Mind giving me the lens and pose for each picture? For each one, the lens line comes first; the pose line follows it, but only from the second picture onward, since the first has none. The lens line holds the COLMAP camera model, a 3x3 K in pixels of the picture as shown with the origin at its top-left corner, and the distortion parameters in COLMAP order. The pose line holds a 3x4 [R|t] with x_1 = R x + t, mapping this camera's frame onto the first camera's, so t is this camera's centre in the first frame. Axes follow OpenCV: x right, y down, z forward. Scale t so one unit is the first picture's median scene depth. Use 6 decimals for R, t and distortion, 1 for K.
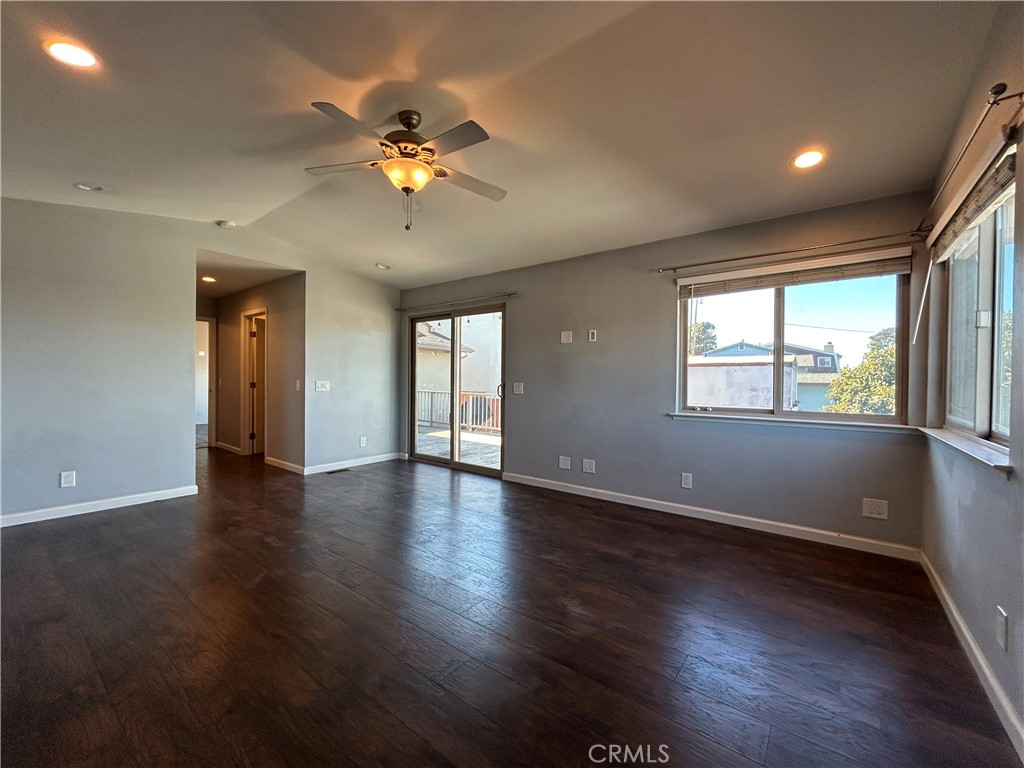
lens RADIAL K [[413.8, 0, 510.7], [0, 413.8, 383.1], [0, 0, 1]] dist [0.000748, 0.000546]
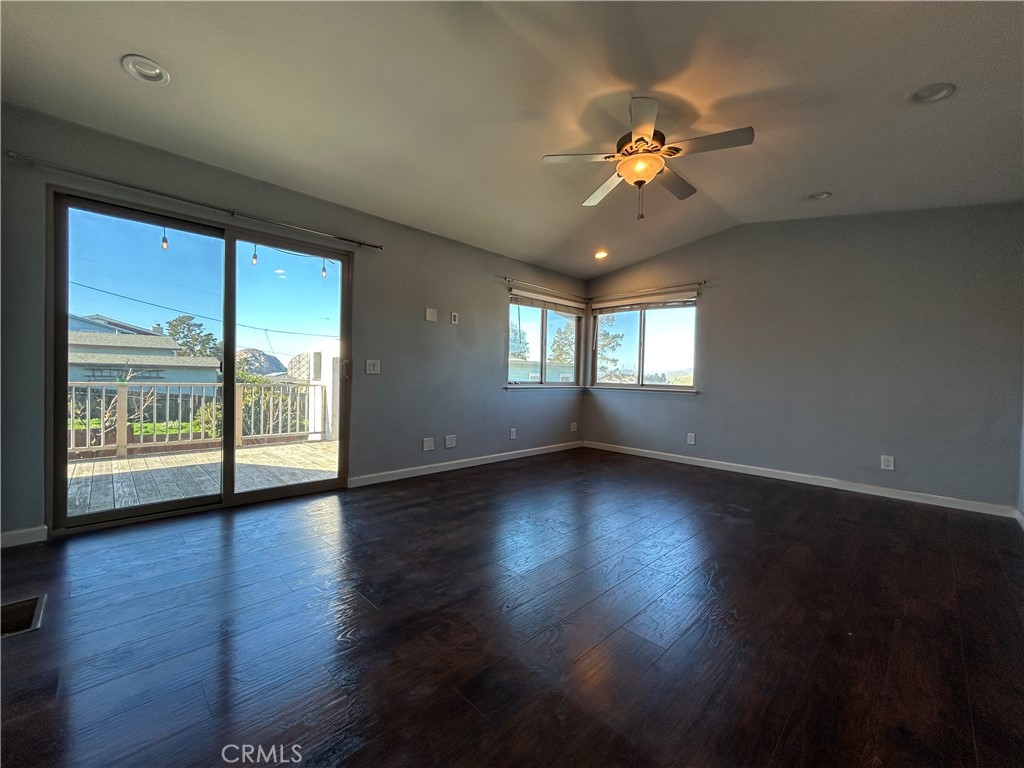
lens RADIAL K [[413.8, 0, 510.7], [0, 413.8, 383.1], [0, 0, 1]] dist [0.000748, 0.000546]
pose [[0.133796, -0.024304, 0.990711, -0.918658], [-0.011266, 0.999597, 0.026043, 0.024940], [-0.990945, -0.014646, 0.133468, 0.780456]]
